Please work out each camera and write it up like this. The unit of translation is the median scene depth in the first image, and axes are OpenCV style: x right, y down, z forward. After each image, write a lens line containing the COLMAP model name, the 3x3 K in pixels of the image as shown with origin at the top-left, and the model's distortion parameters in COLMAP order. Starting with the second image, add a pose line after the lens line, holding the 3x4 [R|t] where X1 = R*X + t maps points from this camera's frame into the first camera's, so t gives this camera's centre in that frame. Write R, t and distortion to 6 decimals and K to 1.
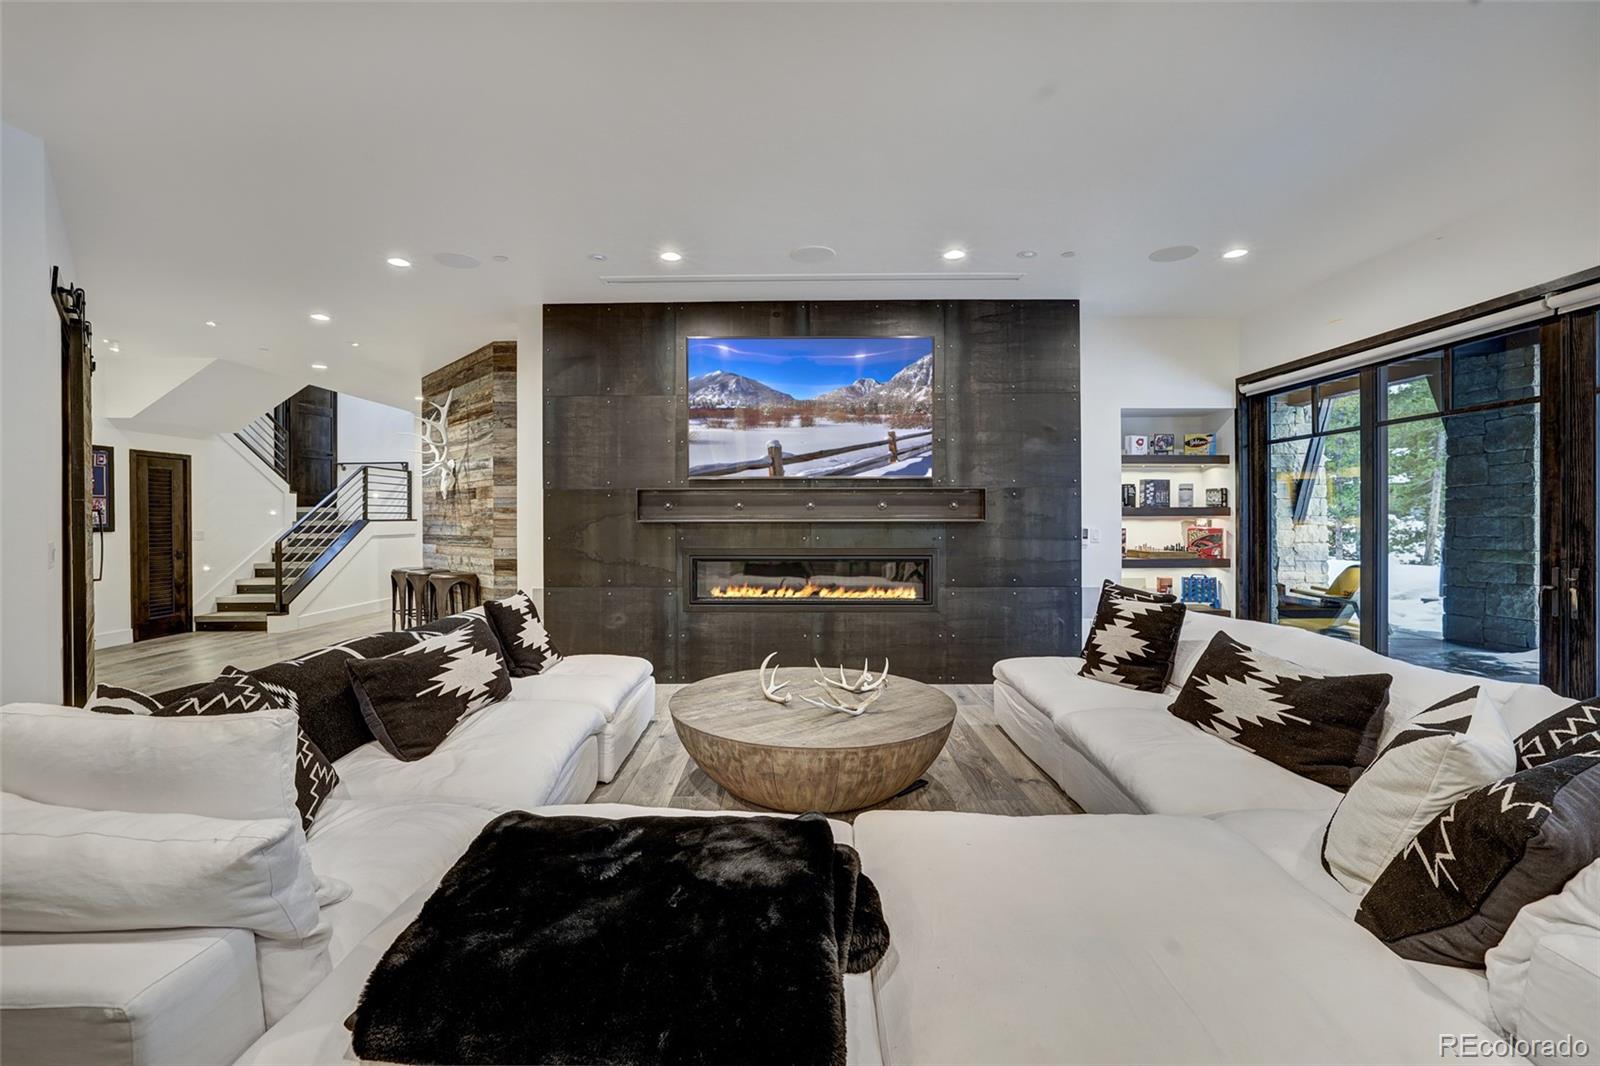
lens RADIAL K [[704.2, 0, 798.3], [0, 704.2, 522.8], [0, 0, 1]] dist [-0.000982, -0.000057]
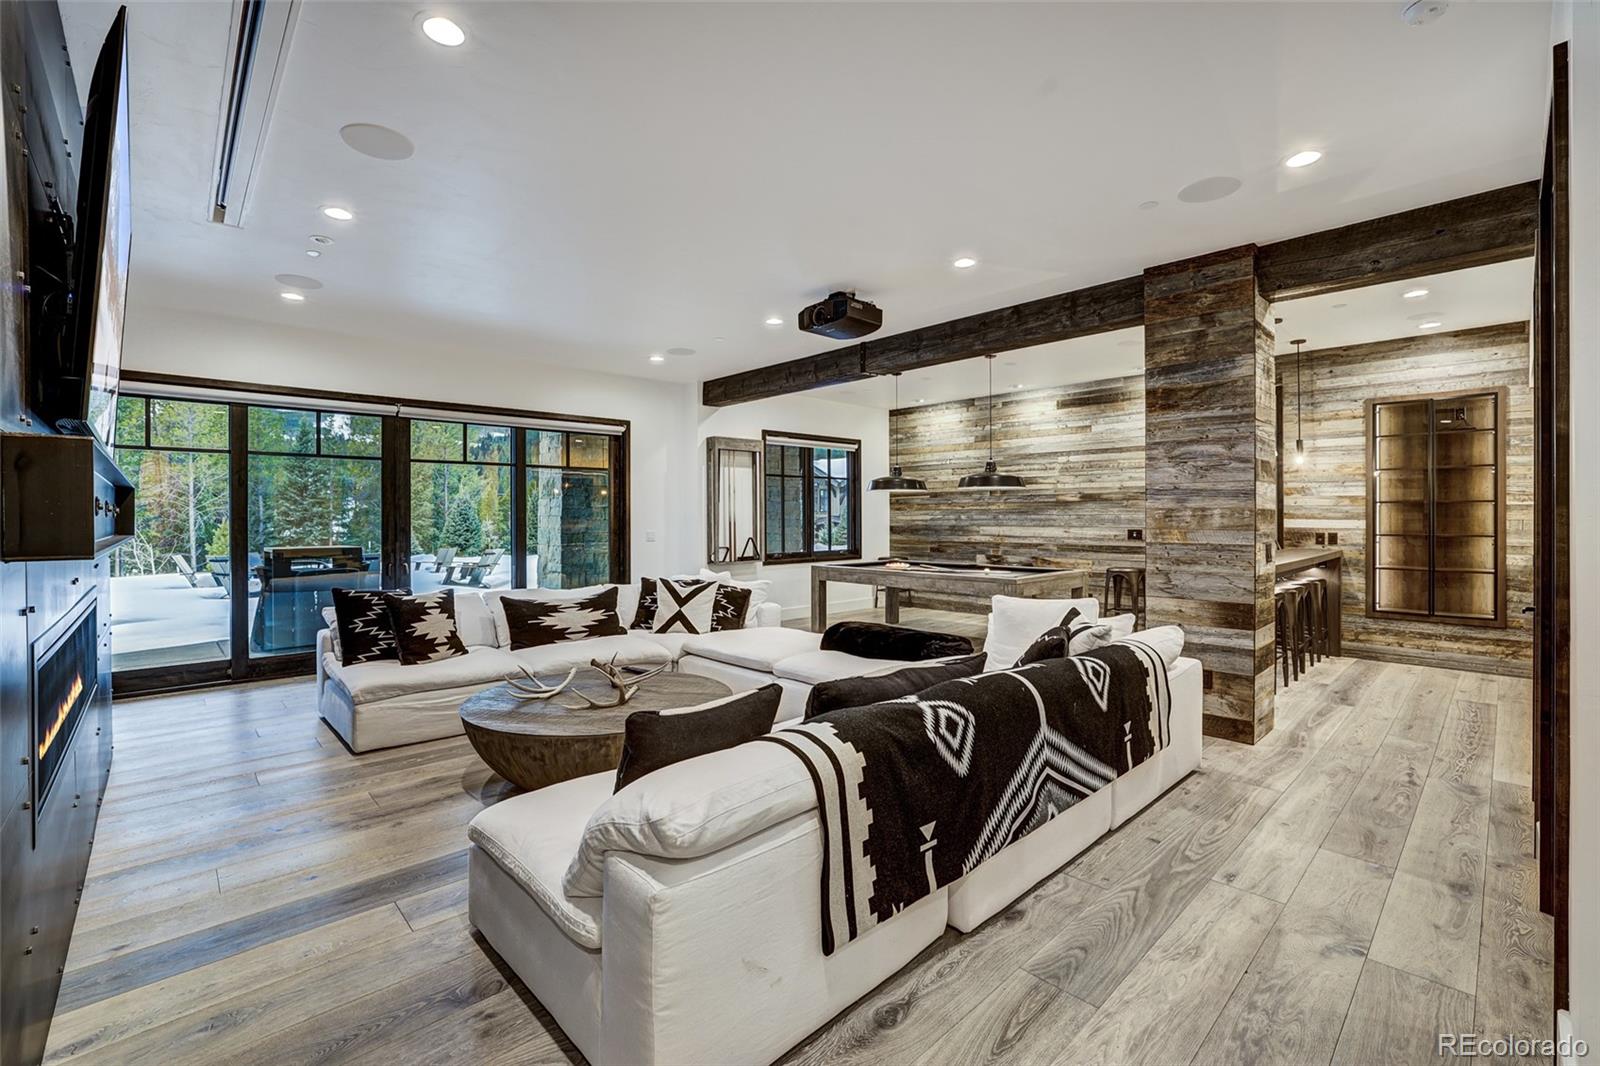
lens RADIAL K [[704.2, 0, 798.3], [0, 704.2, 522.8], [0, 0, 1]] dist [-0.000982, -0.000057]
pose [[-0.671216, 0.010438, 0.741188, -0.647452], [0.021881, 0.999744, 0.005736, -0.004857], [-0.740939, 0.020068, -0.671273, 0.975983]]
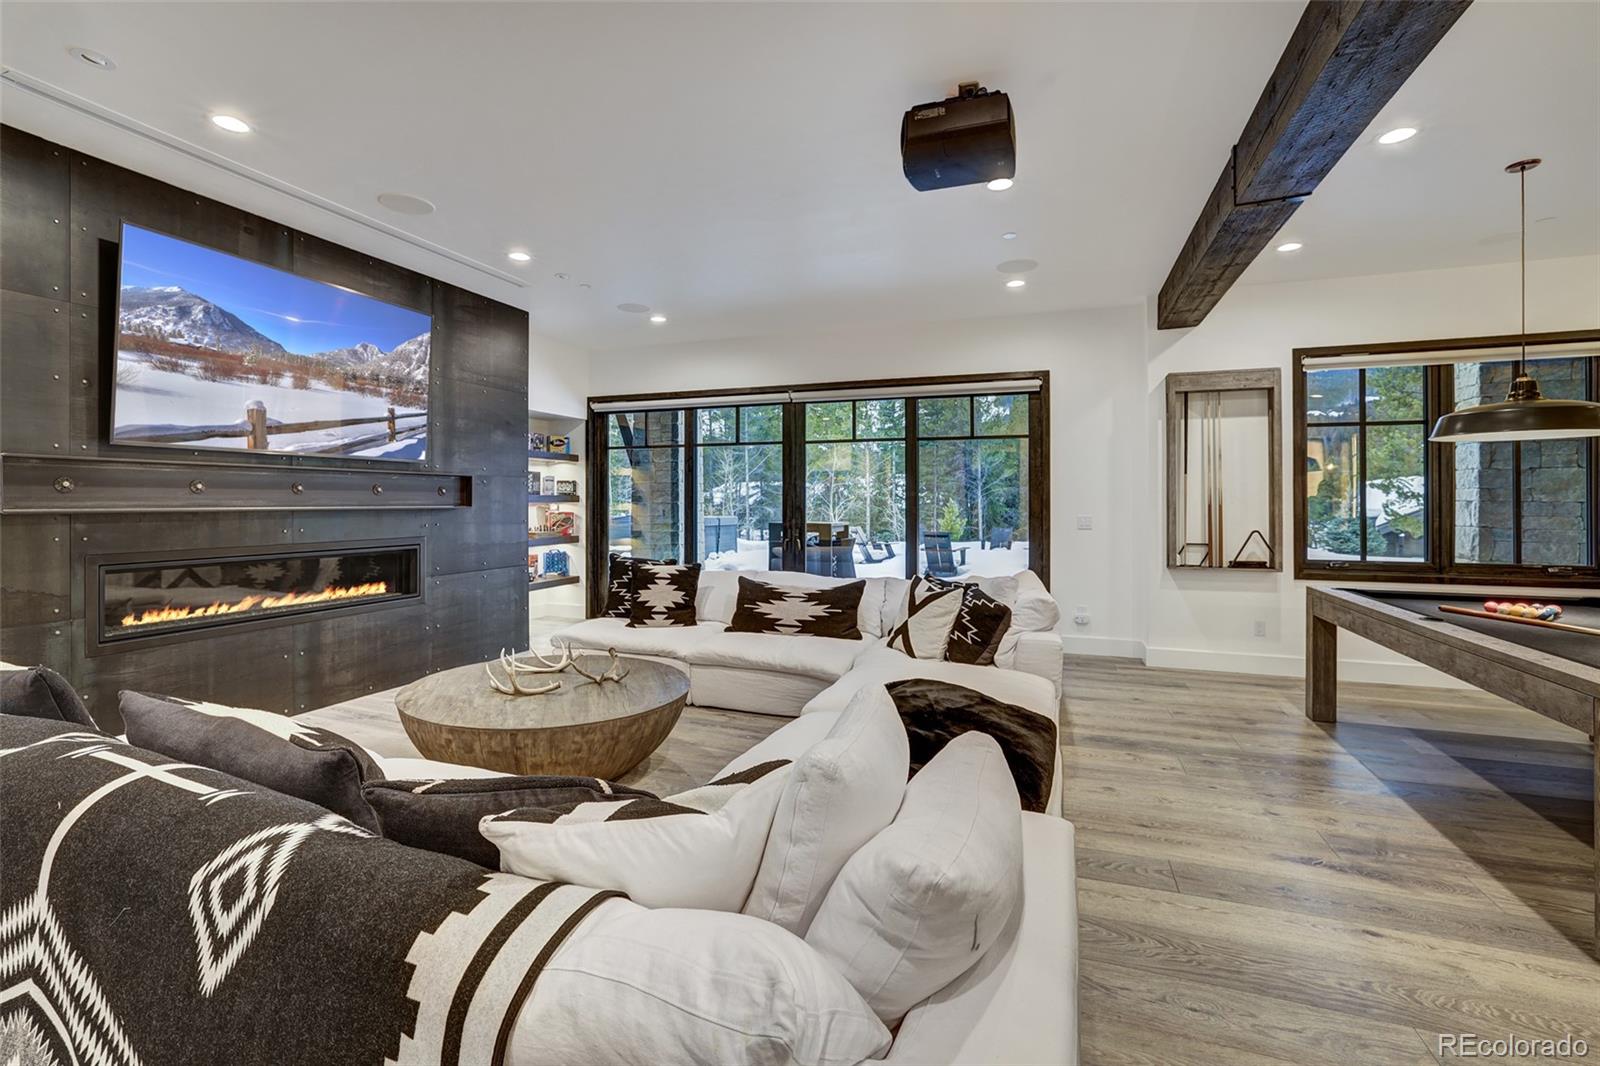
lens RADIAL K [[703.6, 0, 796.9], [0, 703.6, 498.2], [0, 0, 1]] dist [0.001683, 0.000345]
pose [[0.351969, 0.006032, 0.935992, -0.521946], [0.005840, 0.999946, -0.008640, -0.004264], [-0.935993, 0.008508, 0.351915, 0.200986]]
